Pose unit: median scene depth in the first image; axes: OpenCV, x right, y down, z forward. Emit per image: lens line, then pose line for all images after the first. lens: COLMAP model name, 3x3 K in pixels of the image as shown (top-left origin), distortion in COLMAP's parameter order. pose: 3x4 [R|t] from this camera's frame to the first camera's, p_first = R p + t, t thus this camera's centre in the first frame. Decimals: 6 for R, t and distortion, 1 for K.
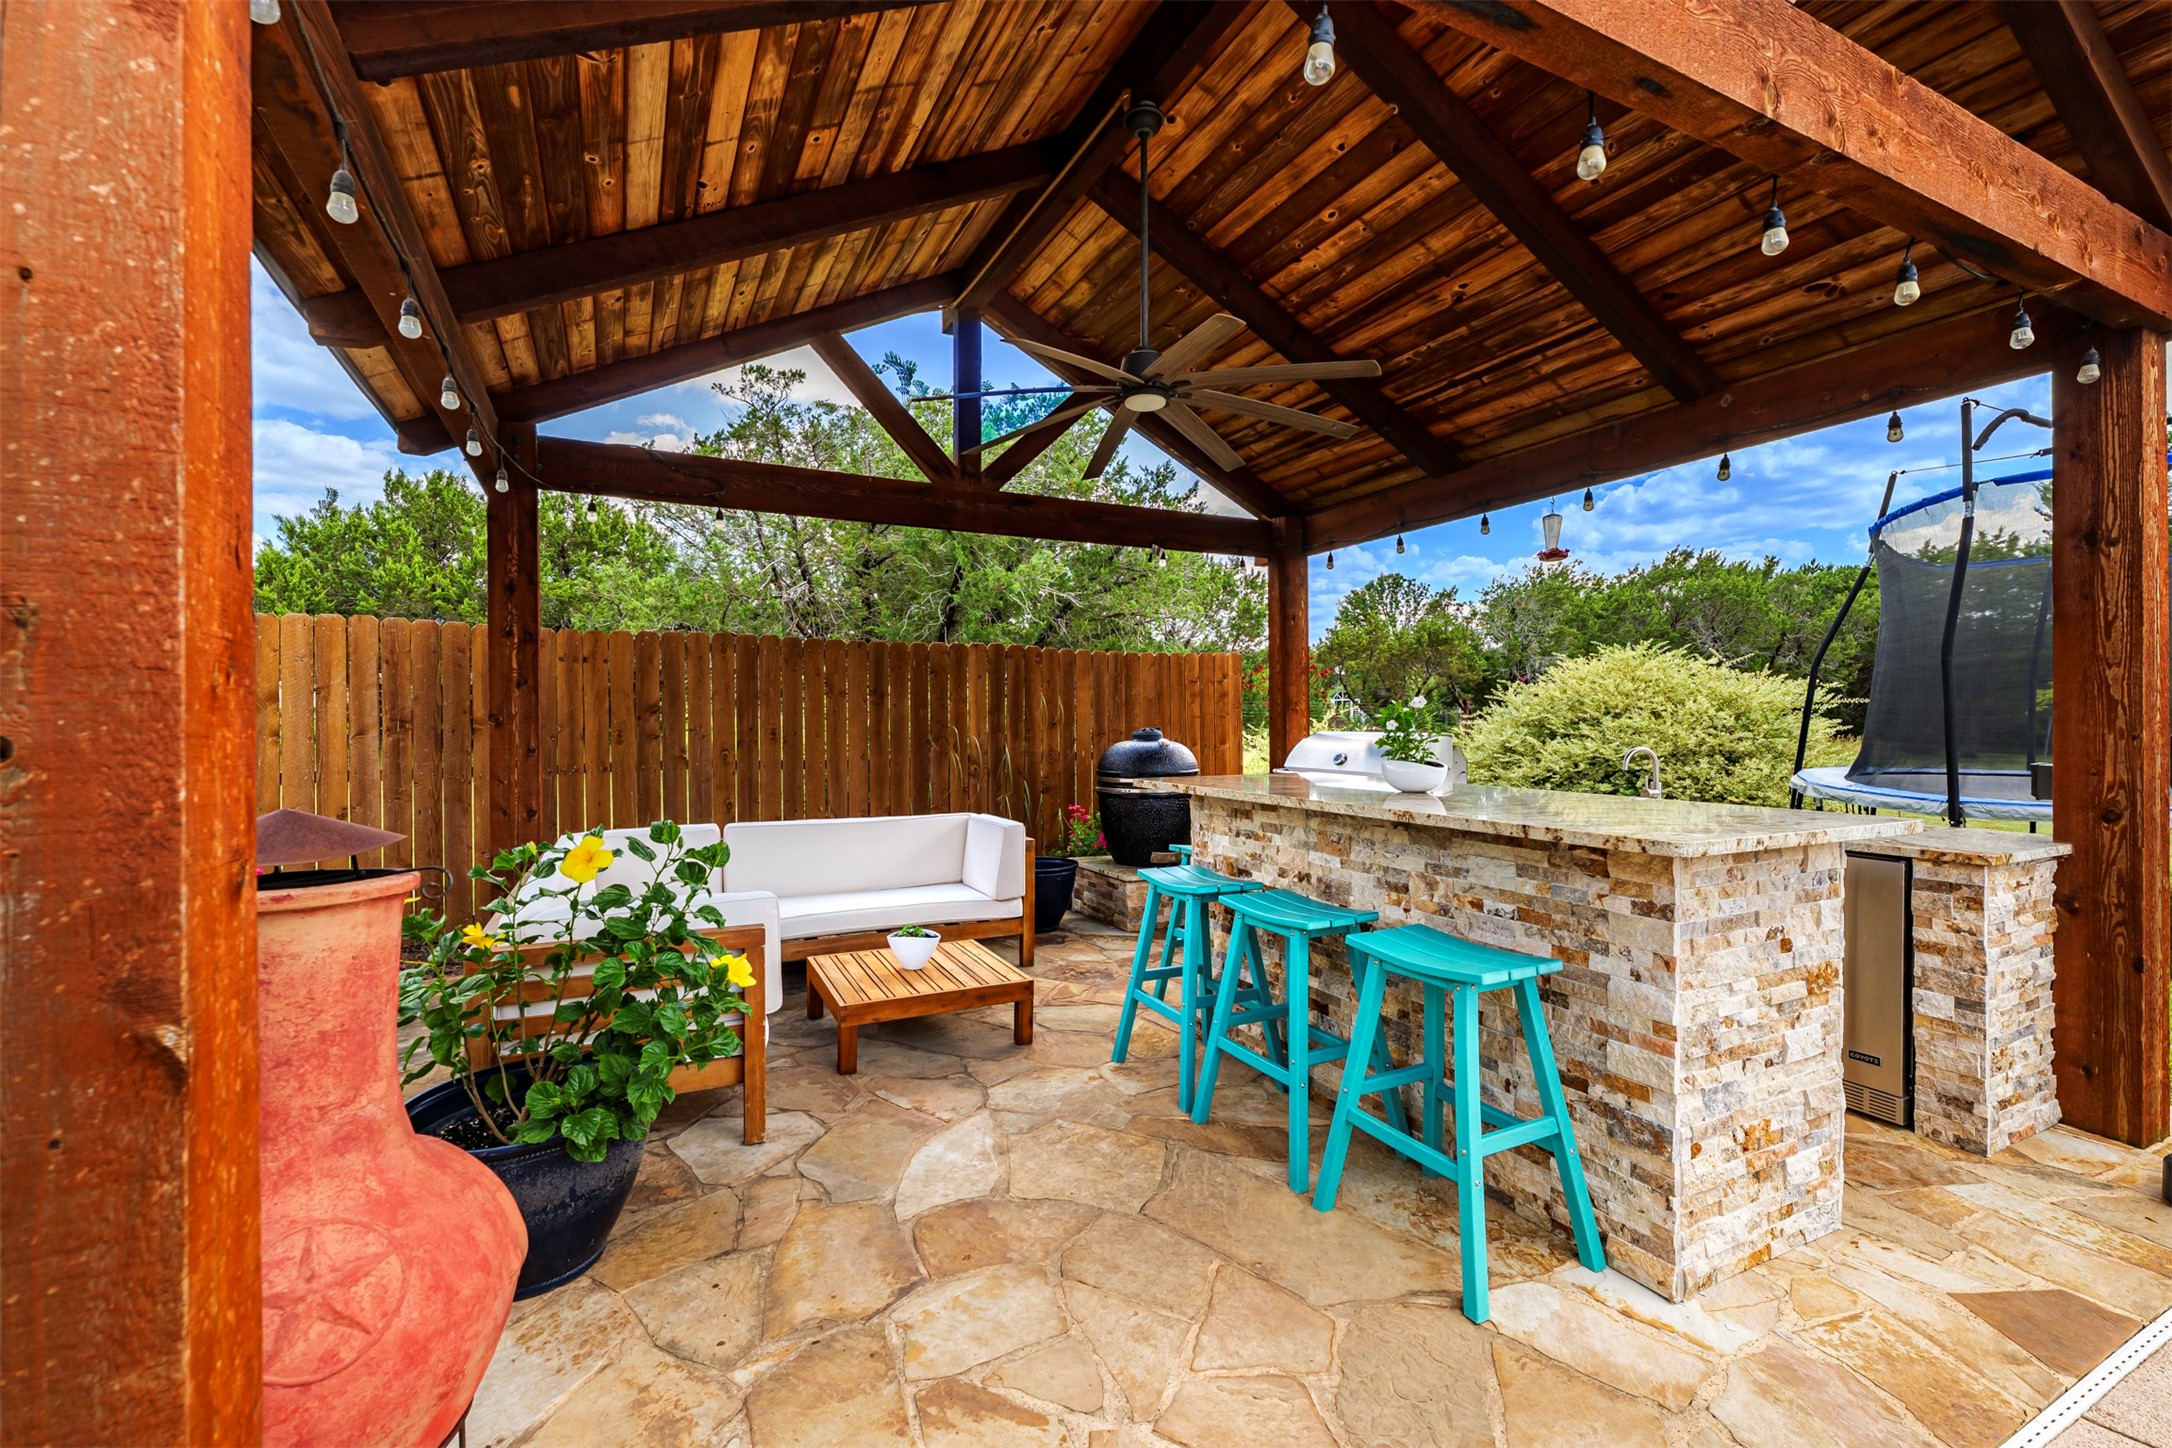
lens RADIAL K [[925.0, 0, 1077.0], [0, 925.0, 717.2], [0, 0, 1]] dist [0.001305, -0.000414]
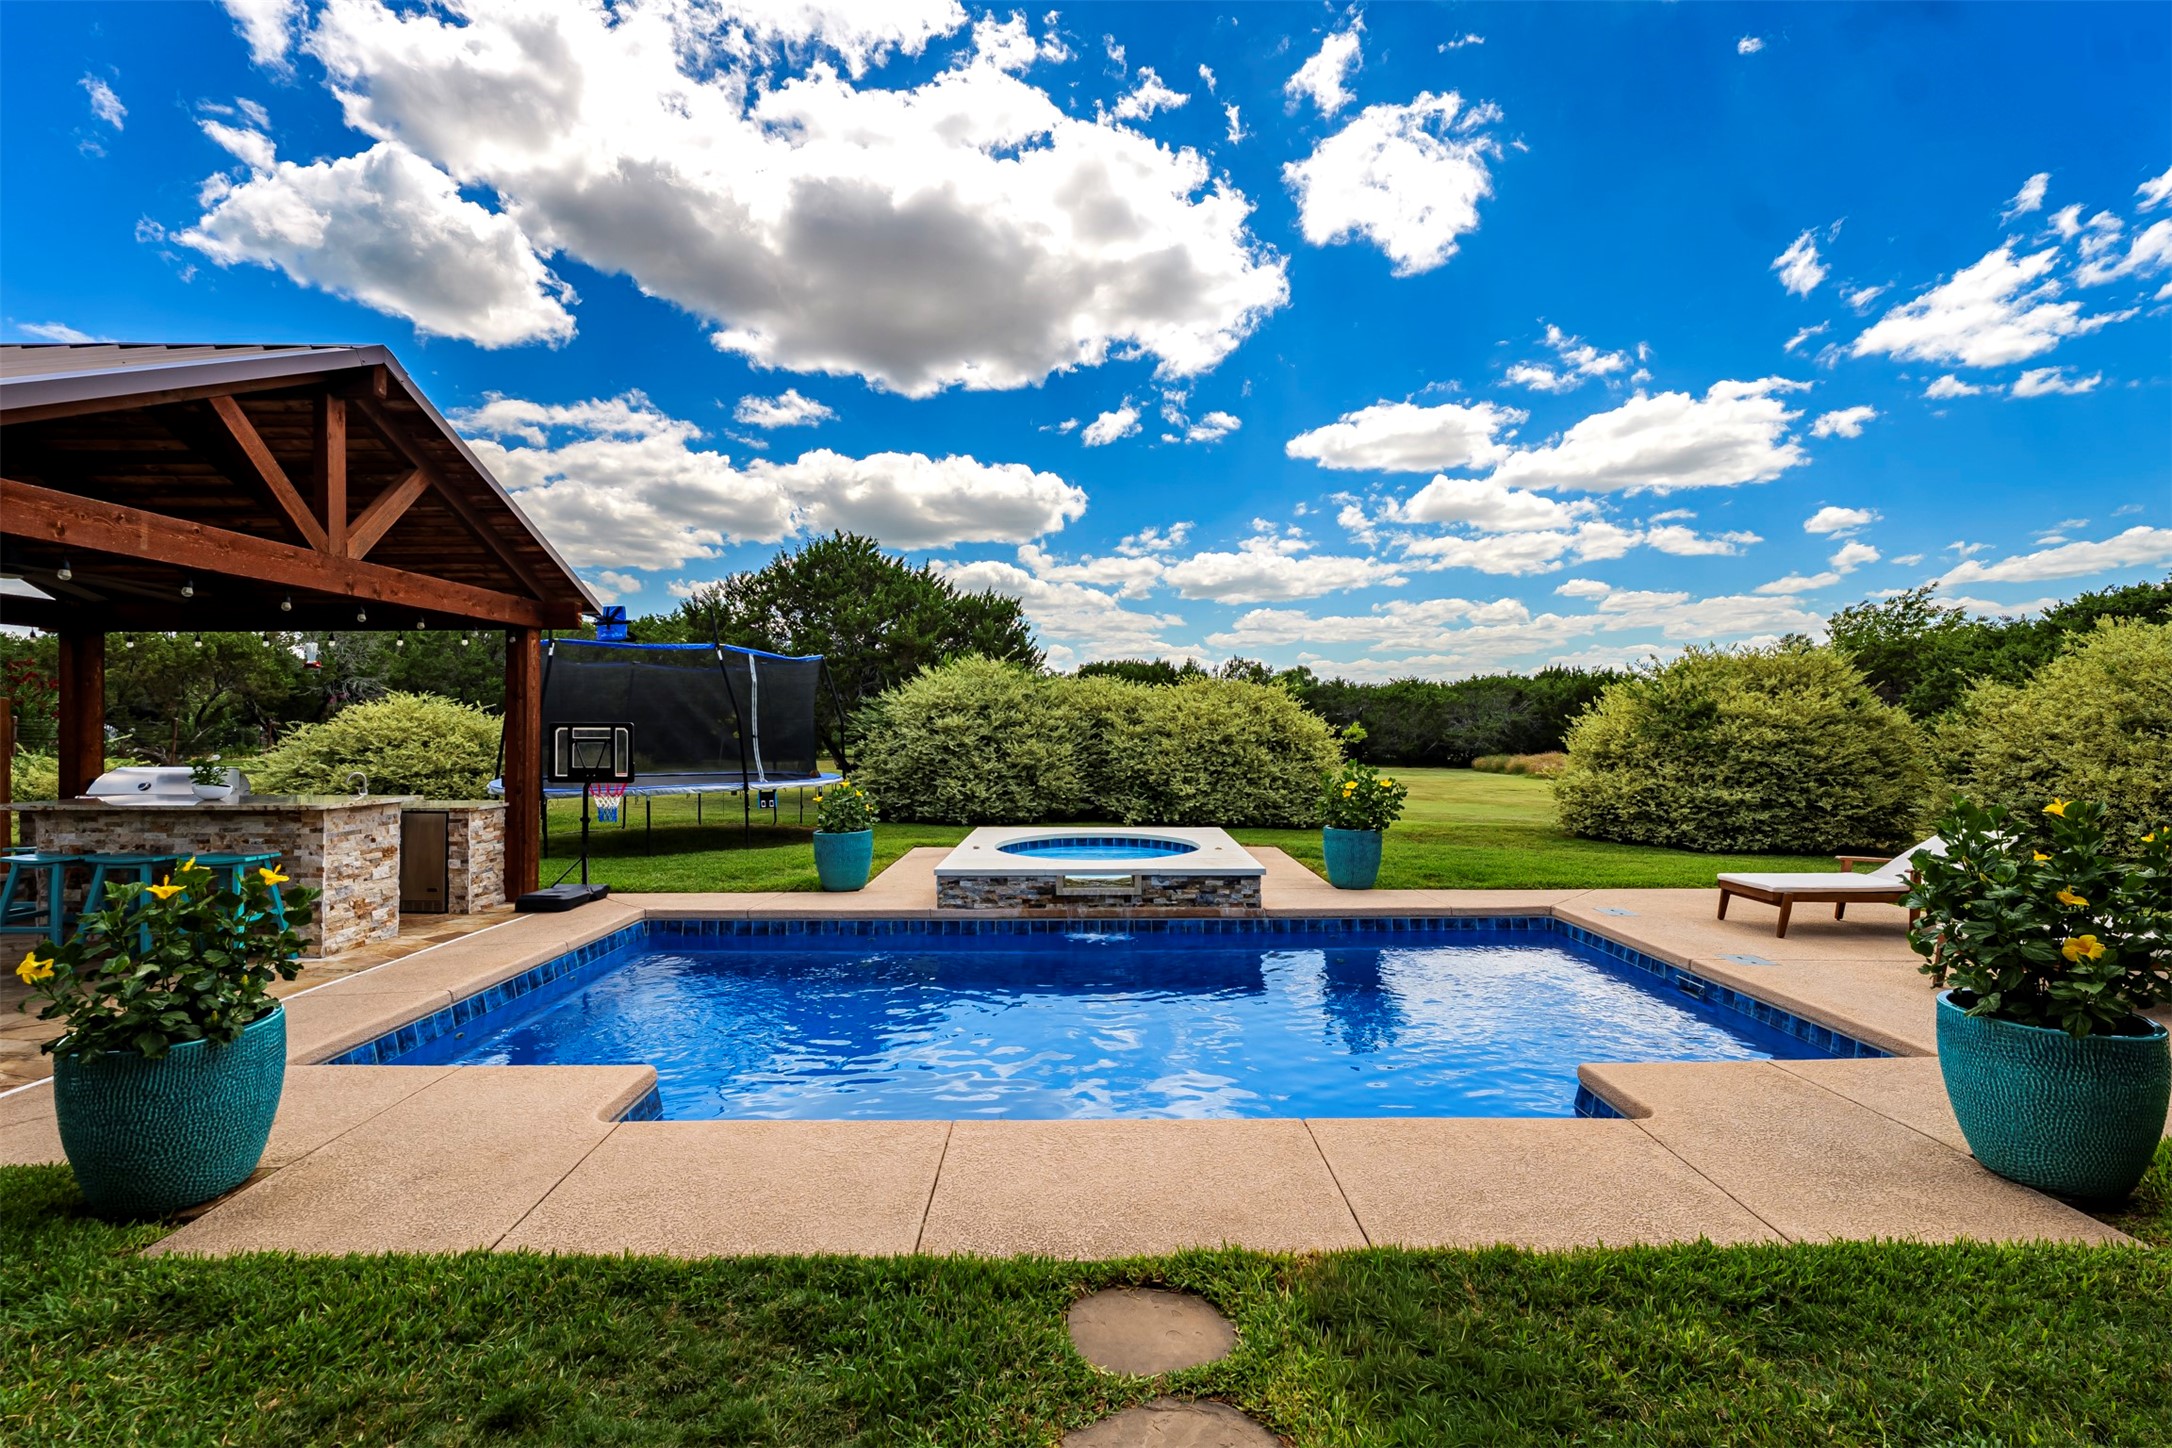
lens RADIAL K [[925.0, 0, 1073.5], [0, 925.0, 722.5], [0, 0, 1]] dist [0.001305, -0.000414]
pose [[0.444533, 0.010722, 0.895698, -0.616966], [-0.001224, 0.999935, -0.011362, -0.068856], [-0.895762, 0.003954, 0.444517, -1.599387]]
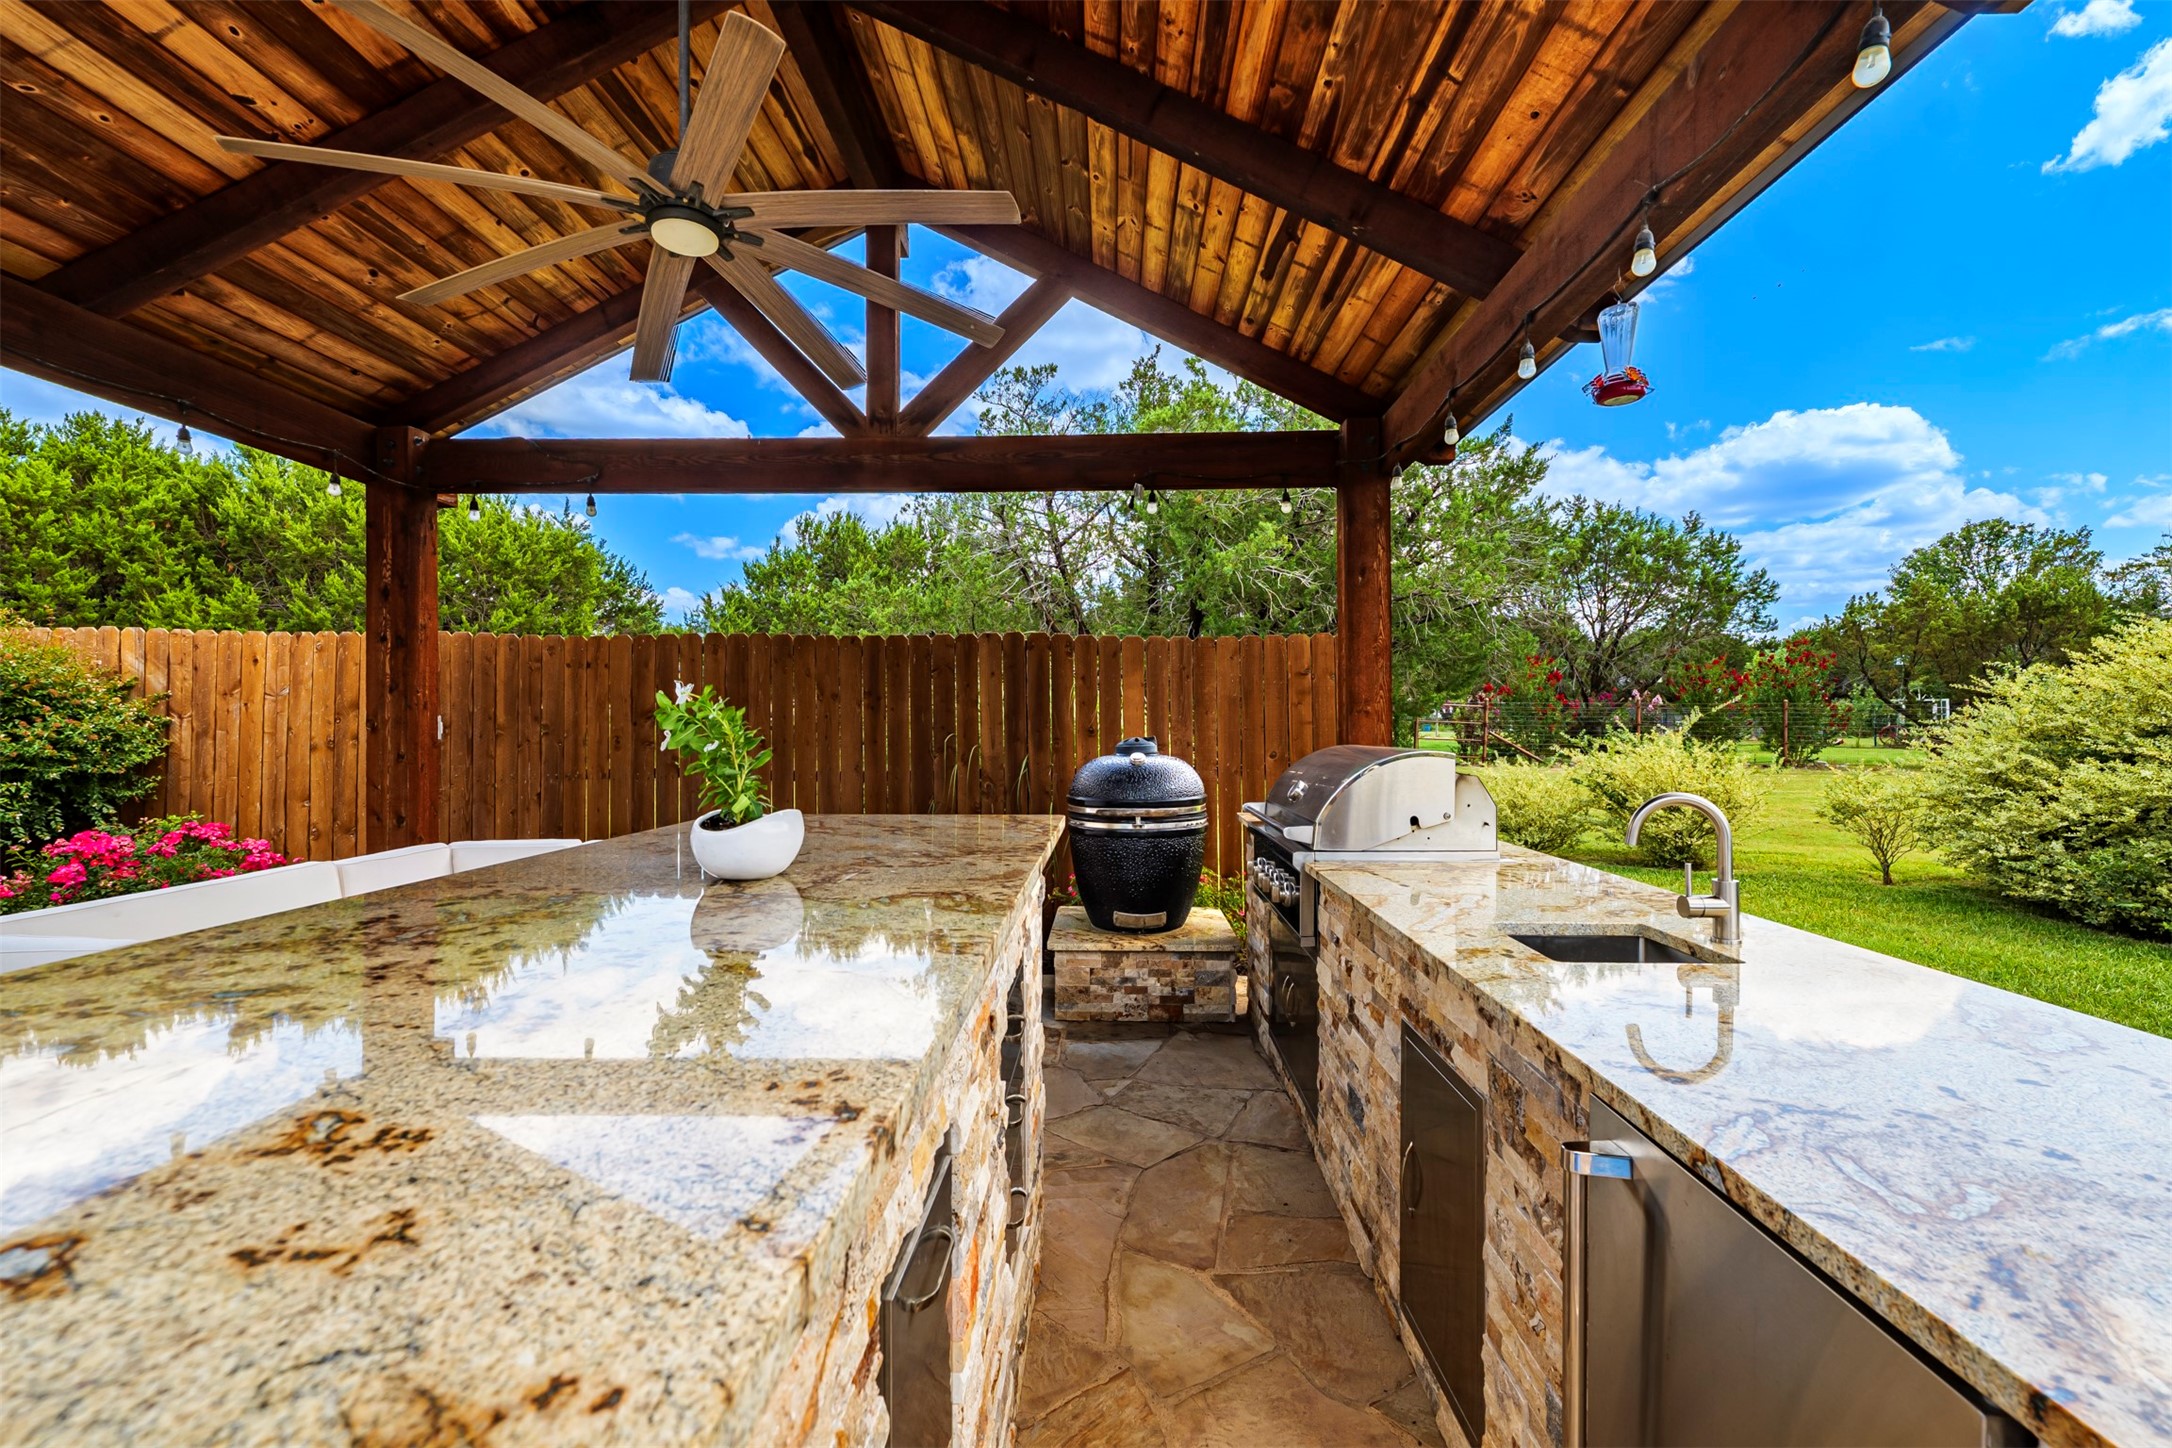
lens RADIAL K [[925.0, 0, 1092.1], [0, 925.0, 716.6], [0, 0, 1]] dist [0.001305, -0.000414]
pose [[0.884928, -0.002777, -0.465720, 0.805622], [-0.000545, 0.999975, -0.006999, -0.000008], [0.465728, 0.006447, 0.884904, 0.719077]]
